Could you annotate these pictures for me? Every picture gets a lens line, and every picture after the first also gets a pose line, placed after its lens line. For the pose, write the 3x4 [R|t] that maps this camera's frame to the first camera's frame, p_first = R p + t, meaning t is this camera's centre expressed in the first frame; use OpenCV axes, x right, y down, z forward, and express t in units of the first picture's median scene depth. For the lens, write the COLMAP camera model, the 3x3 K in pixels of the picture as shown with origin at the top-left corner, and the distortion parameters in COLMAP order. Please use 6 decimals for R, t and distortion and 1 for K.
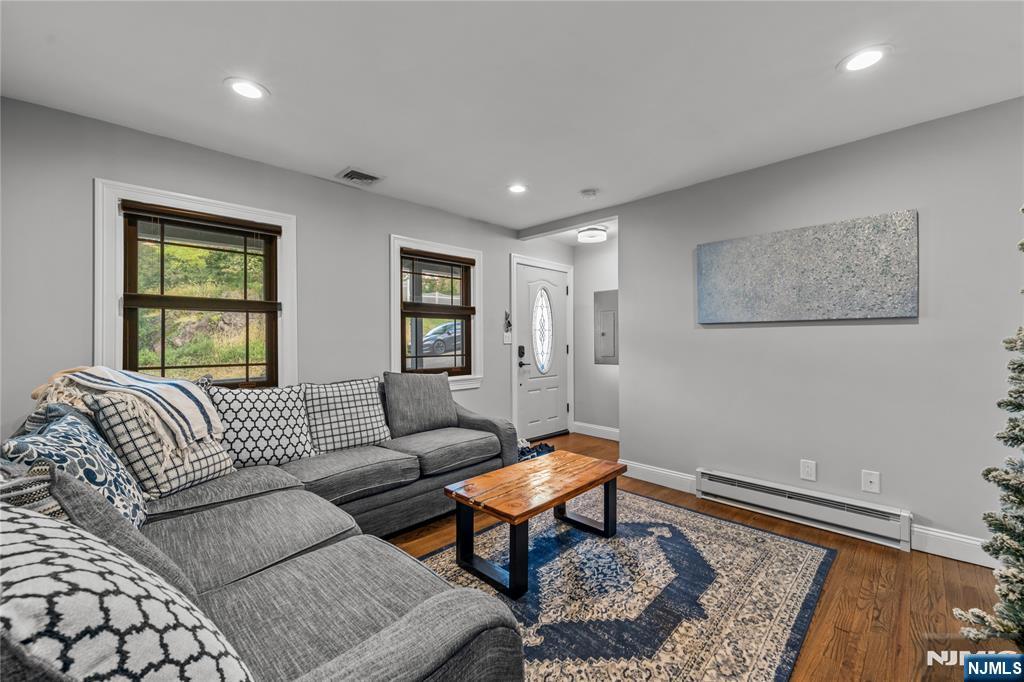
lens RADIAL K [[415.1, 0, 513.8], [0, 415.1, 340.4], [0, 0, 1]] dist [0.001527, -0.000088]
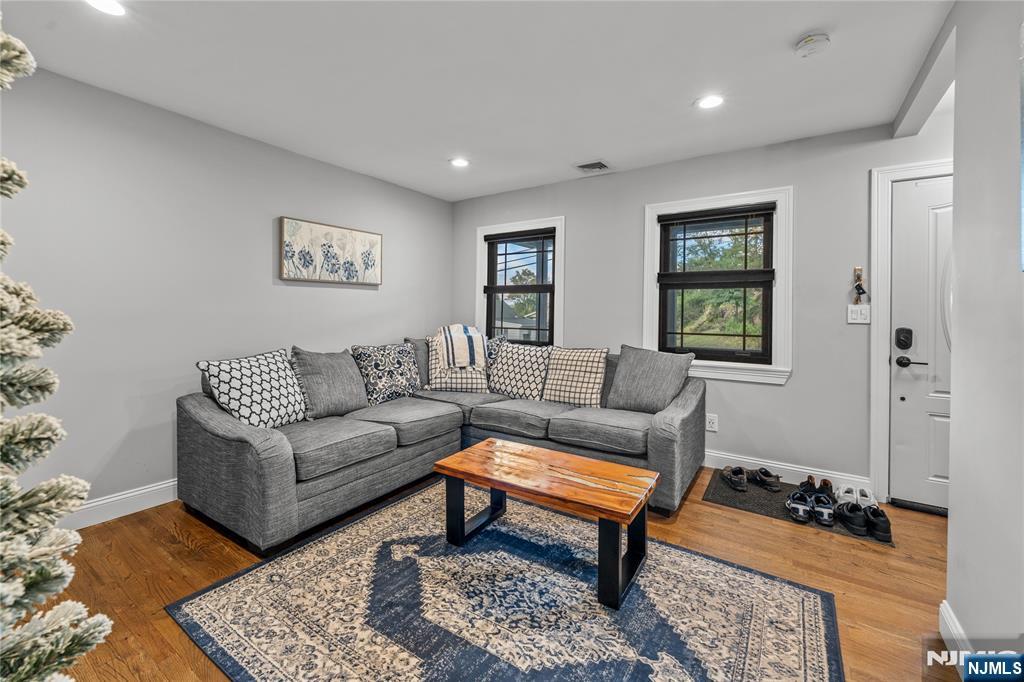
lens RADIAL K [[420.9, 0, 511.7], [0, 420.9, 319.3], [0, 0, 1]] dist [-0.001620, -0.000602]
pose [[0.194520, 0.024900, -0.980582, 0.943827], [-0.012984, 0.999656, 0.022809, -0.010110], [0.980813, 0.008295, 0.194777, 0.773070]]
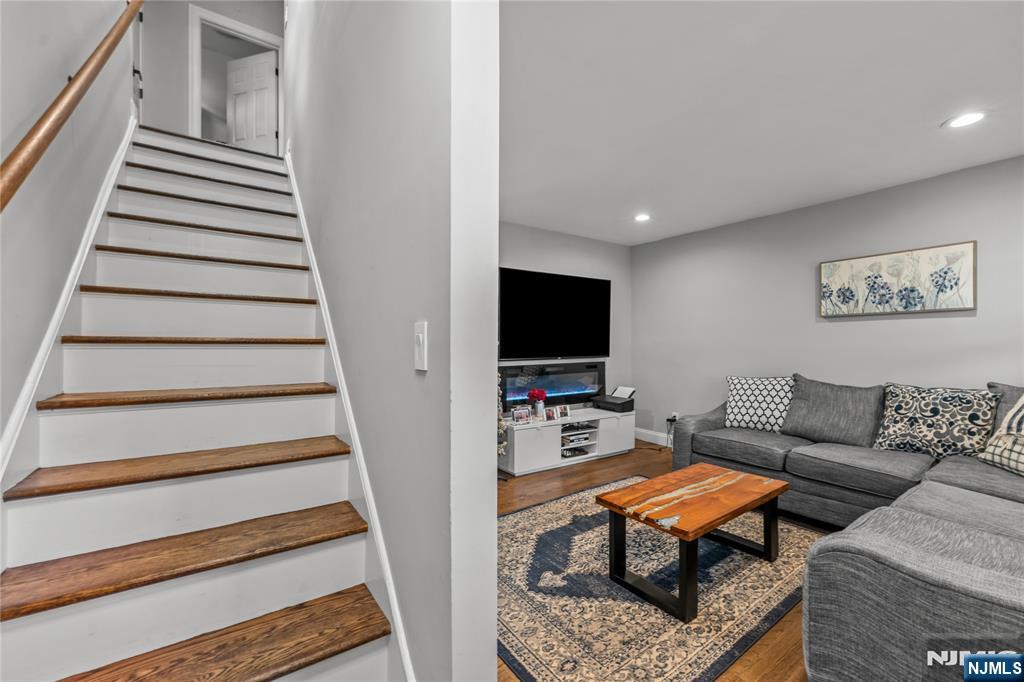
lens RADIAL K [[415.6, 0, 512.1], [0, 415.6, 348.5], [0, 0, 1]] dist [-0.000396, -0.000087]
pose [[-0.984595, -0.000166, 0.174851, 0.323557], [0.002046, 0.999920, 0.012465, -0.003968], [-0.174839, 0.012631, -0.984516, 2.032647]]
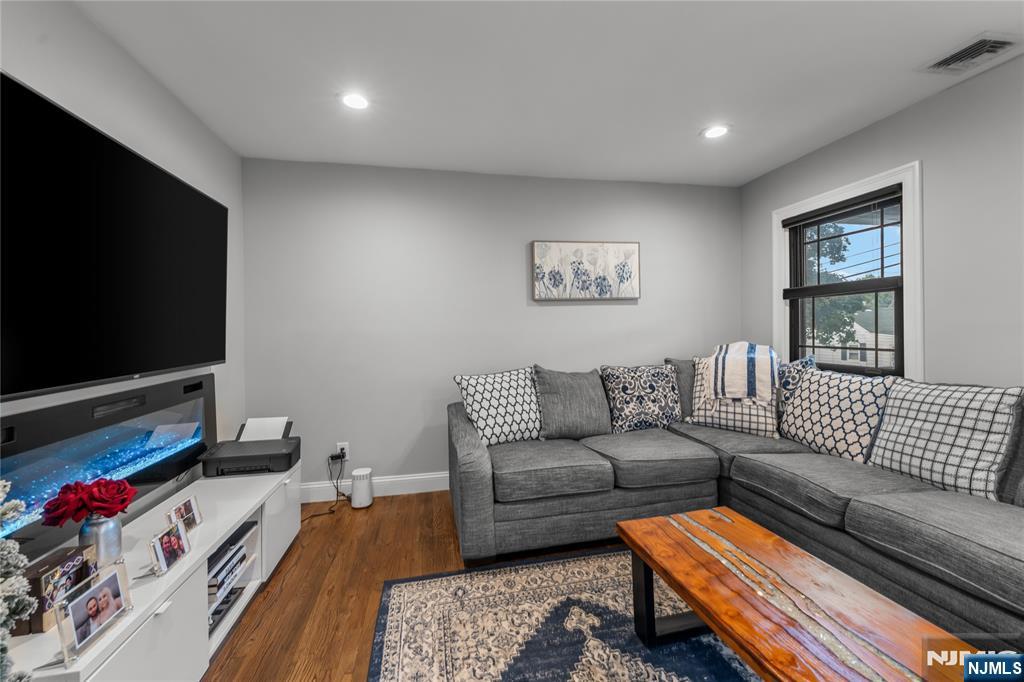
lens RADIAL K [[423.9, 0, 520.7], [0, 423.9, 331.8], [0, 0, 1]] dist [0.000012, -0.000447]
pose [[-0.543088, 0.019056, -0.839459, 0.698857], [0.020783, 0.999741, 0.009248, -0.006305], [0.839418, -0.012424, -0.543344, 1.051421]]
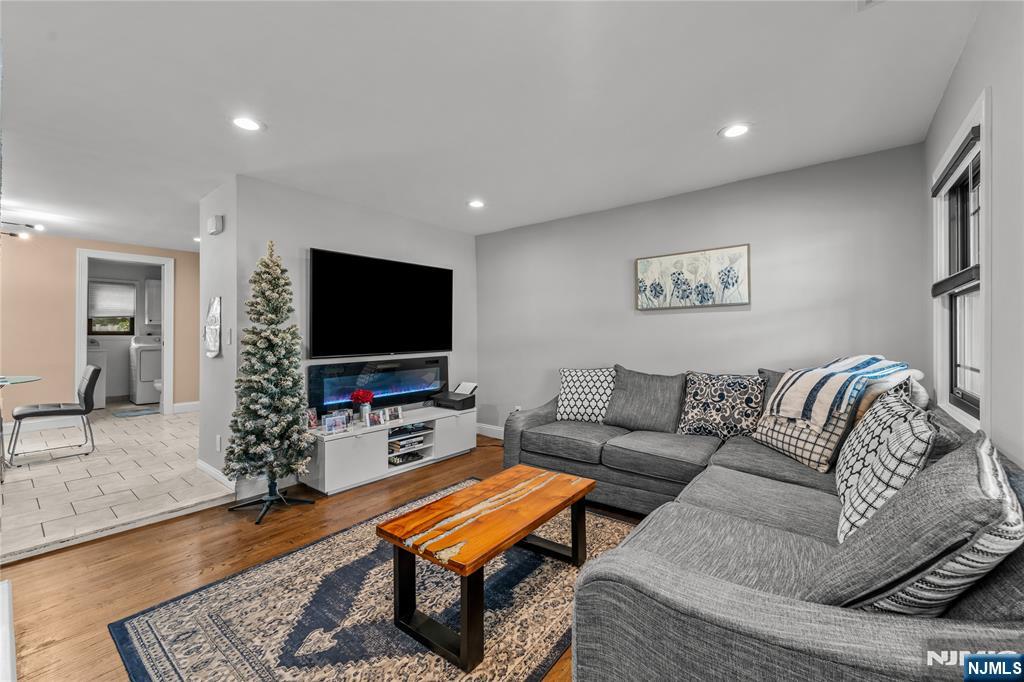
lens RADIAL K [[414.3, 0, 514.2], [0, 414.3, 337.0], [0, 0, 1]] dist [-0.000570, -0.000437]
pose [[-0.992955, 0.011901, -0.117895, 0.139422], [0.011373, 0.999922, 0.005153, -0.007846], [0.117947, 0.003776, -0.993013, 1.868668]]
